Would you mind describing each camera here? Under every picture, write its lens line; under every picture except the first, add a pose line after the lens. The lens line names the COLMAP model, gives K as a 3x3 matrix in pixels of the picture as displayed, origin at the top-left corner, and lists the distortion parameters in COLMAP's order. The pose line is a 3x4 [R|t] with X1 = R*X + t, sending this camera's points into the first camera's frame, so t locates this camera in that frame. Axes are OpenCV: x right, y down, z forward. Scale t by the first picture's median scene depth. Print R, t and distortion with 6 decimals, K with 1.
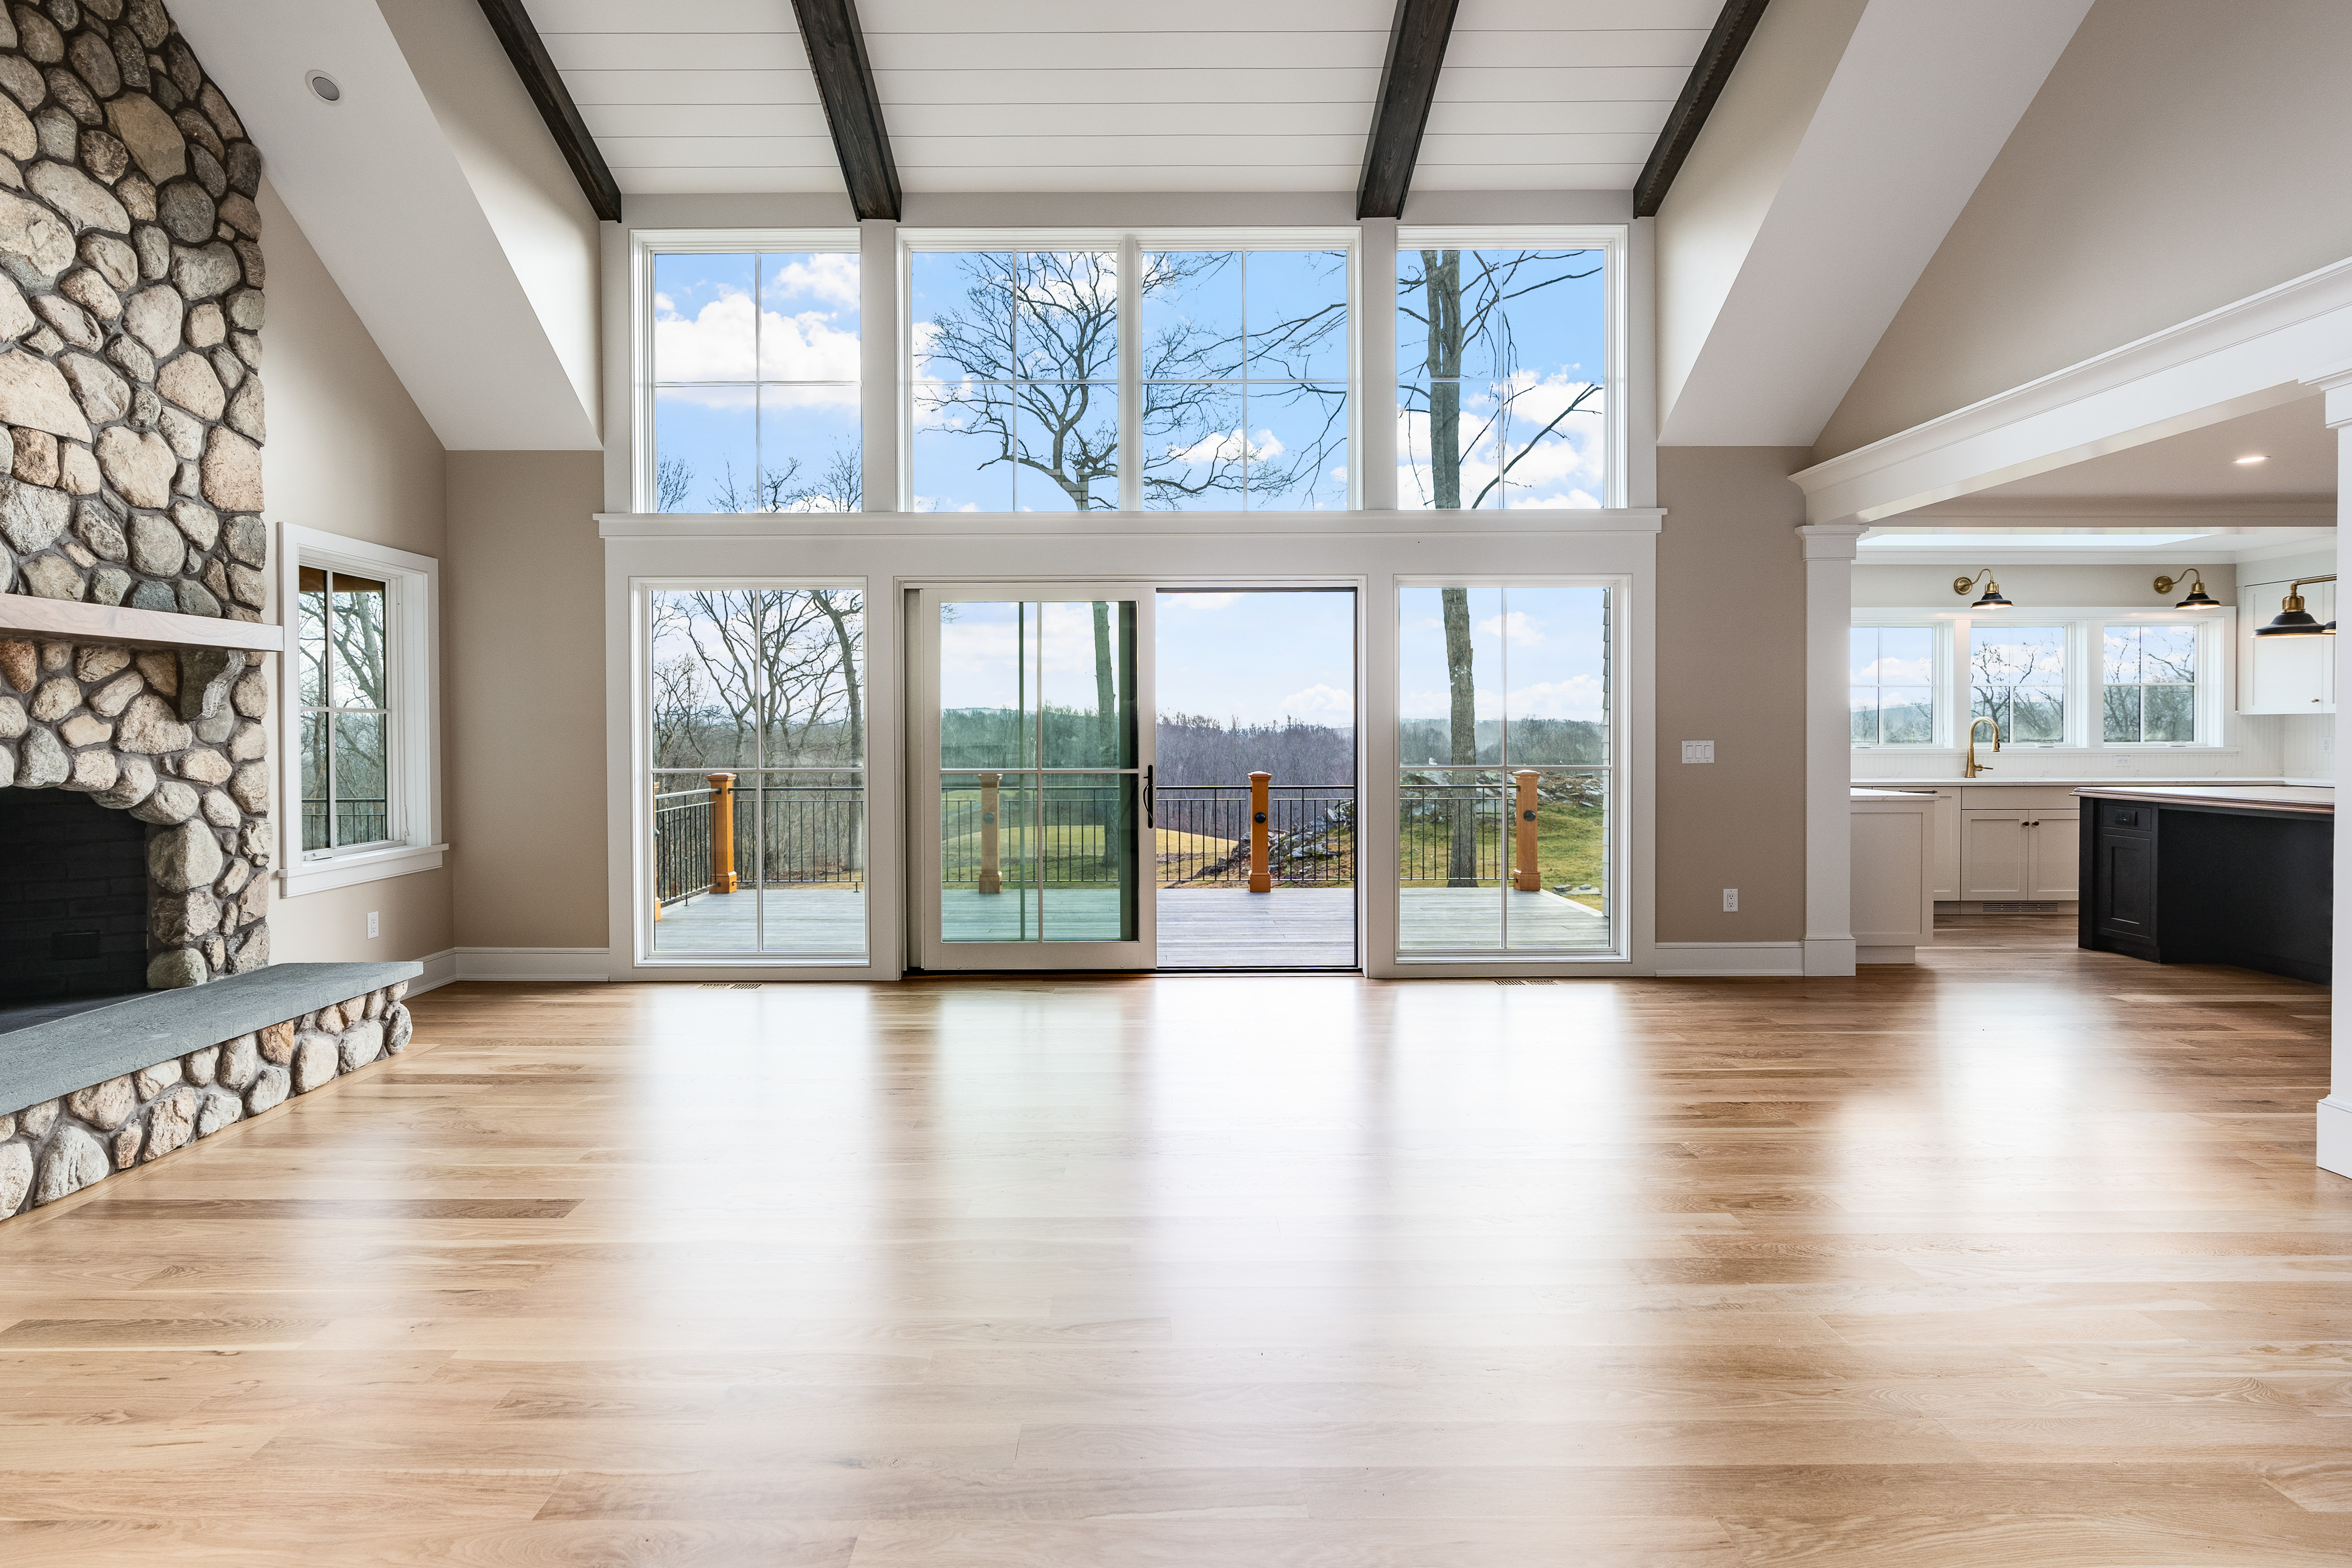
lens RADIAL K [[1146.3, 0, 1157.9], [0, 1146.3, 720.9], [0, 0, 1]] dist [0.000094, 0.000525]
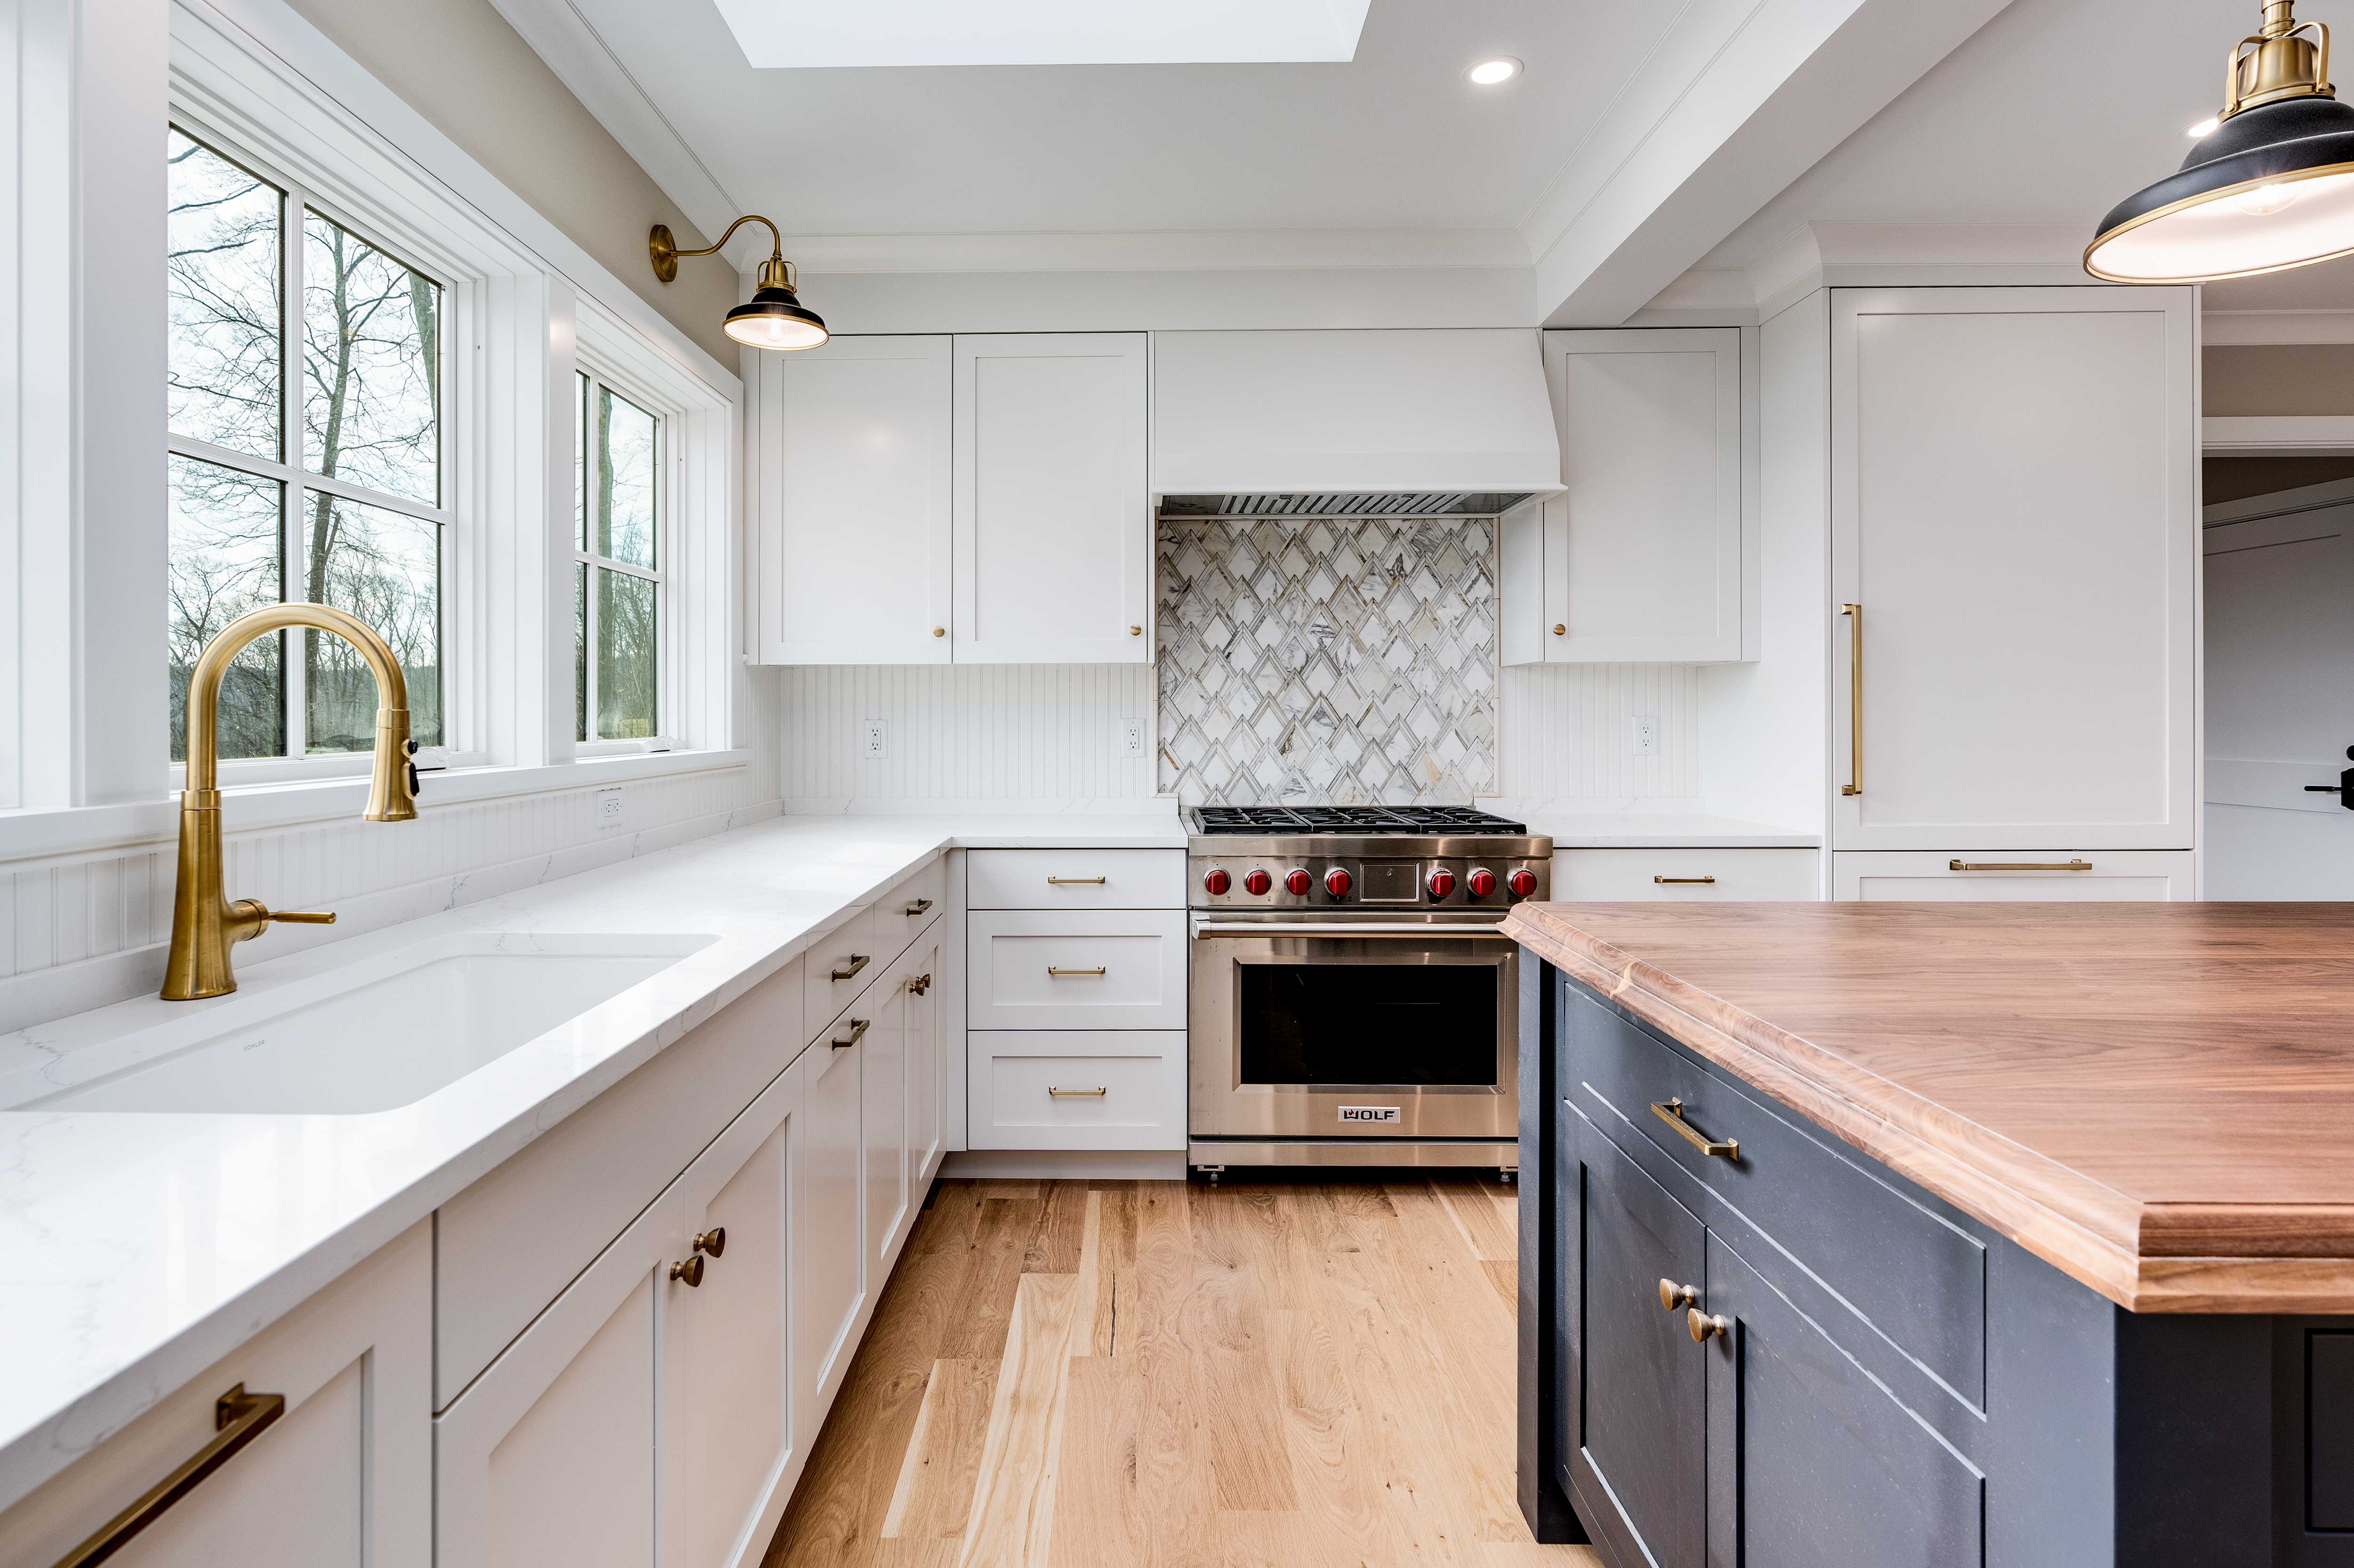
lens RADIAL K [[1119.0, 0, 1160.5], [0, 1119.0, 733.3], [0, 0, 1]] dist [-0.006270, -0.000156]
pose [[0.019396, -0.019684, 0.999618, 1.126683], [-0.006707, 0.999781, 0.019817, 0.024599], [-0.999789, -0.007089, 0.019259, 1.718849]]
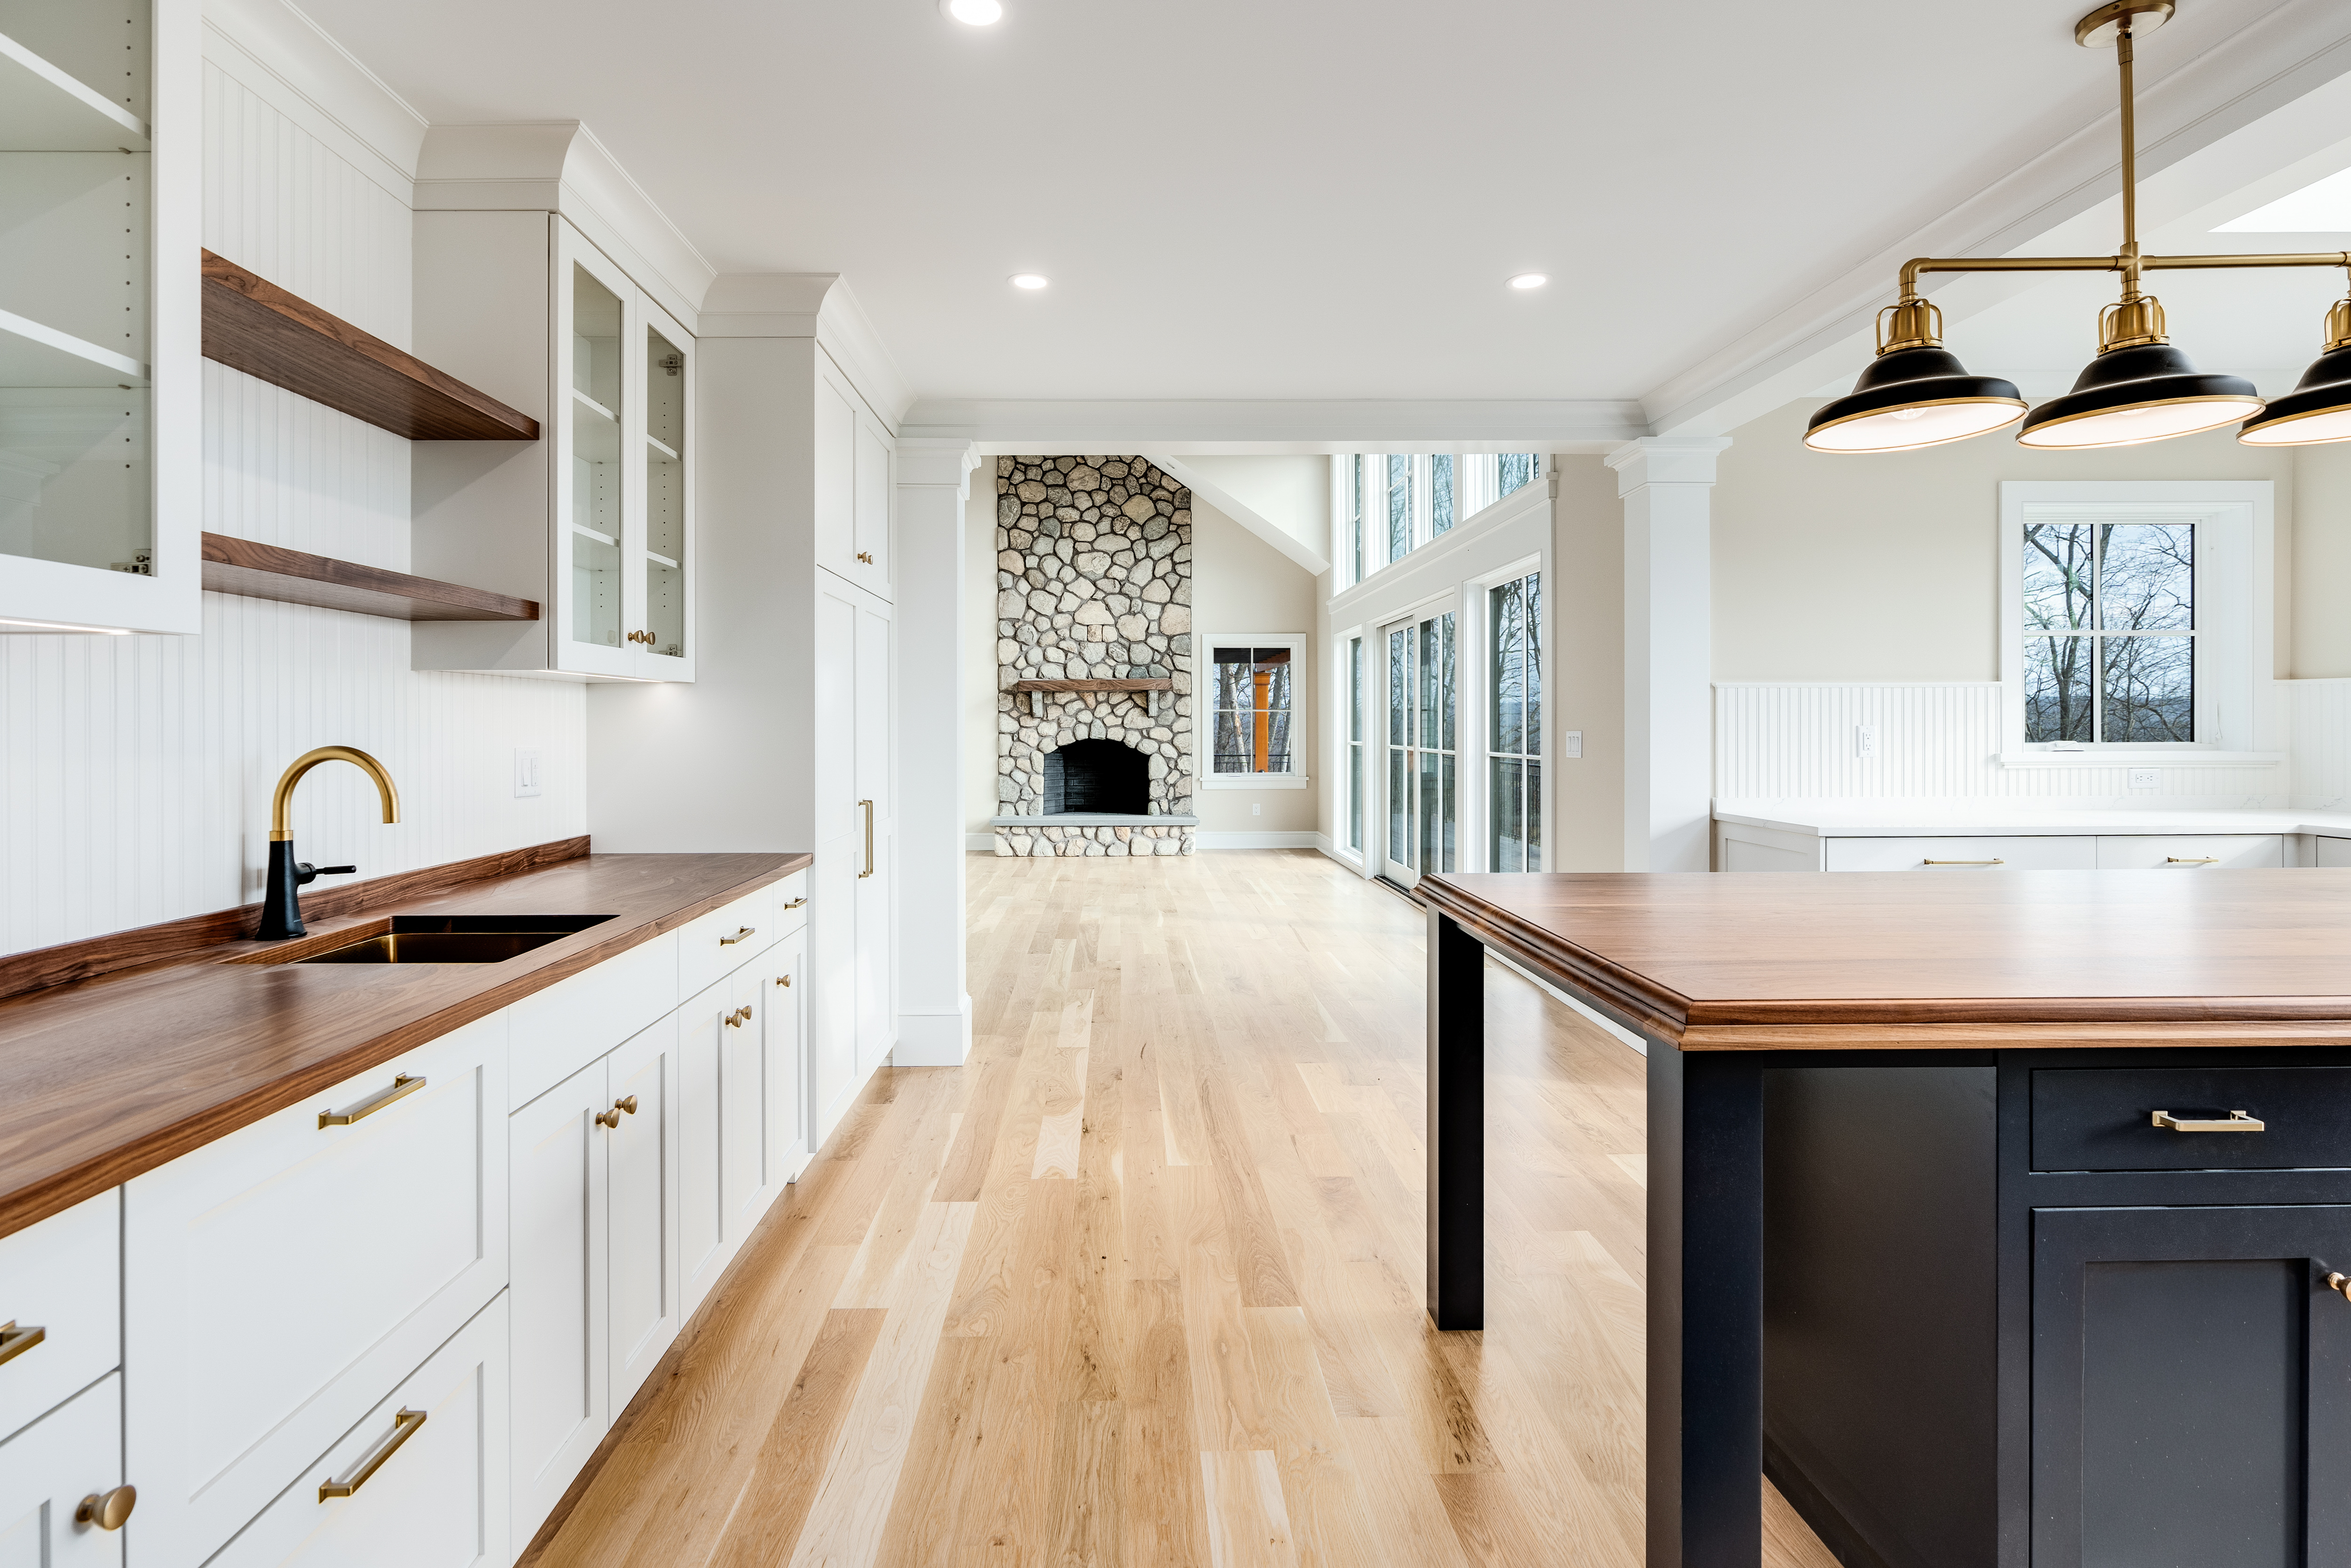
lens RADIAL K [[1129.7, 0, 1128.2], [0, 1129.7, 685.4], [0, 0, 1]] dist [-0.001166, -0.000014]
pose [[0.003801, -0.032852, -0.999453, 1.856582], [0.011272, 0.999398, -0.032807, 0.012928], [0.999929, -0.011141, 0.004169, 0.952411]]
